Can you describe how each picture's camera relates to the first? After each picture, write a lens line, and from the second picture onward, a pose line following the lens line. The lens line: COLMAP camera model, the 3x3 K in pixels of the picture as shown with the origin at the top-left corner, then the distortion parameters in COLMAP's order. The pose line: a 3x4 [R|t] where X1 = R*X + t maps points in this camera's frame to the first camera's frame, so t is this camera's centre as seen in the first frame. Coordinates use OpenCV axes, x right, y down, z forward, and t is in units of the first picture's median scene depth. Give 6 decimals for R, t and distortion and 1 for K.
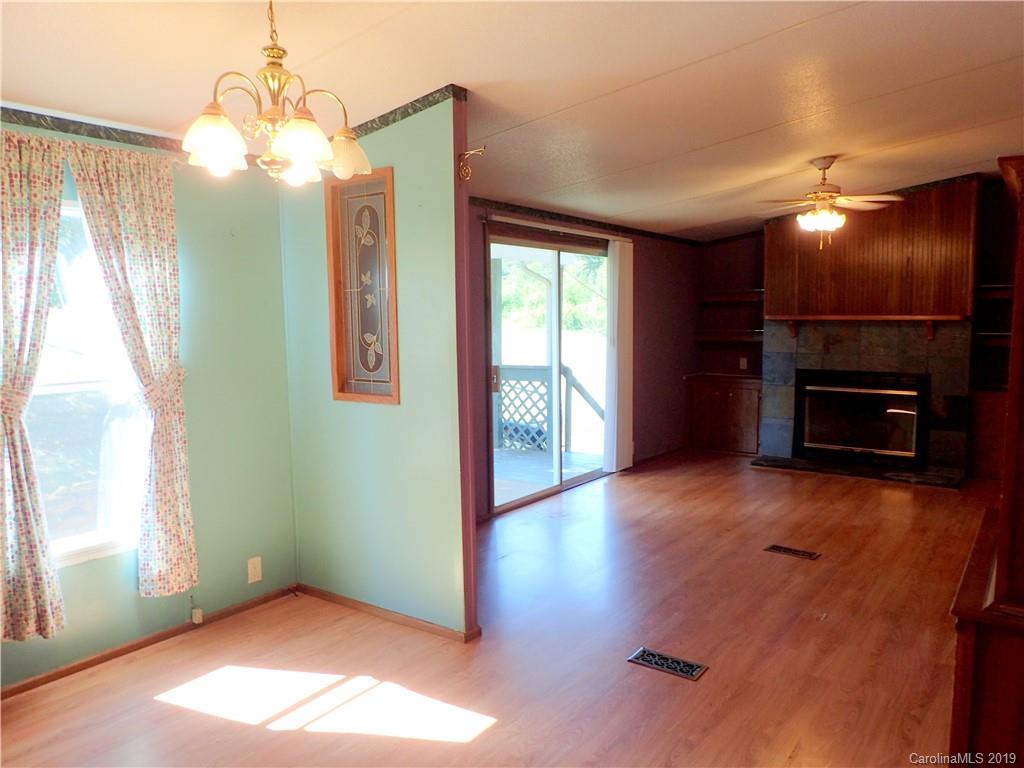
lens RADIAL K [[751.2, 0, 515.4], [0, 751.2, 380.2], [0, 0, 1]] dist [0.000592, -0.004700]
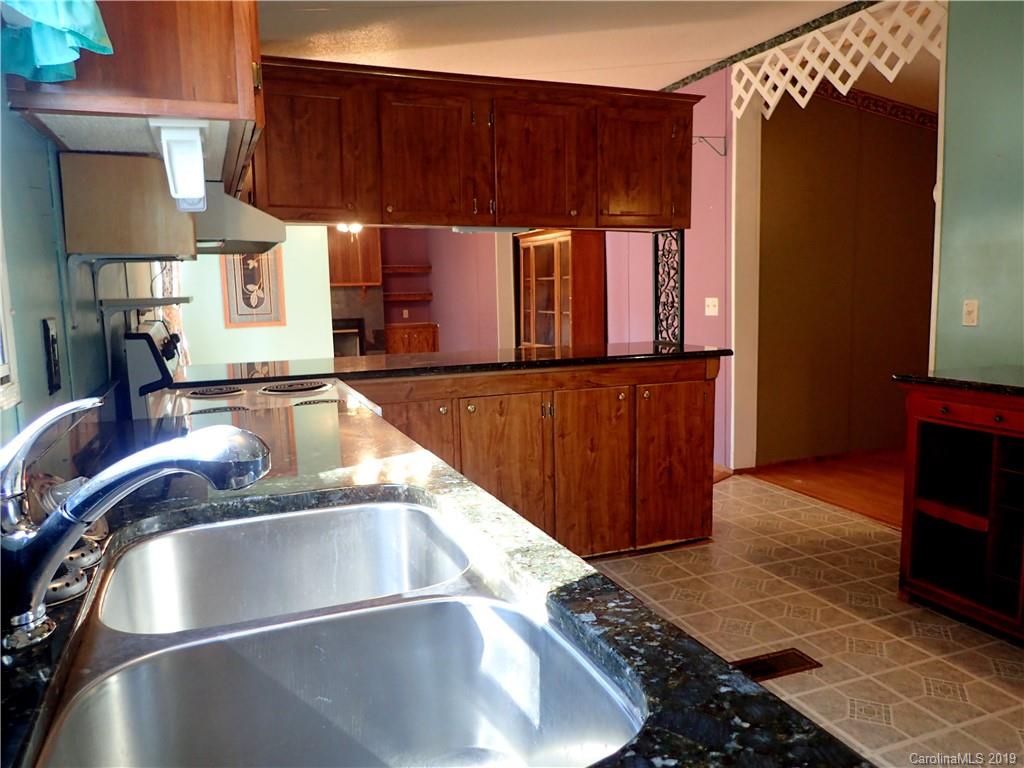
lens RADIAL K [[751.2, 0, 515.4], [0, 751.2, 380.2], [0, 0, 1]] dist [0.000592, -0.004700]
pose [[0.532722, -0.108345, 0.839326, -0.670021], [0.093254, 0.993247, 0.069026, 0.043688], [-0.841137, 0.041499, 0.539228, -0.178257]]
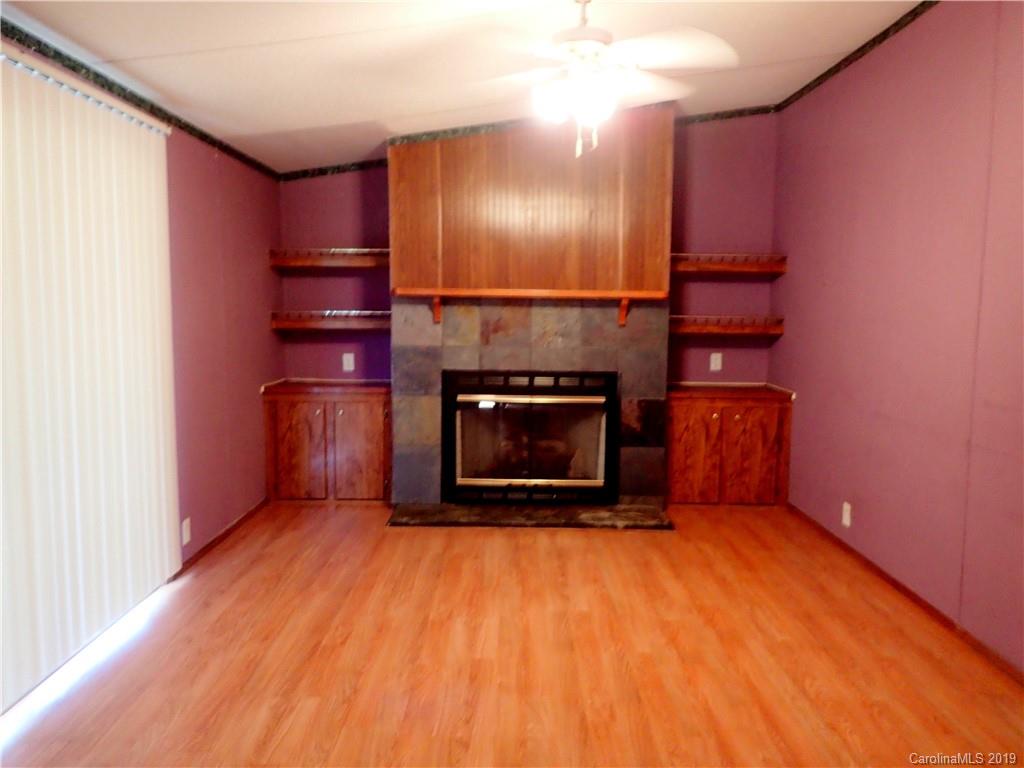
lens RADIAL K [[751.2, 0, 515.4], [0, 751.2, 380.2], [0, 0, 1]] dist [0.000592, -0.004700]
pose [[0.809967, -0.046125, 0.584659, 0.039232], [0.036802, 0.998935, 0.027824, -0.023819], [-0.585320, -0.001020, 0.810802, 0.451413]]
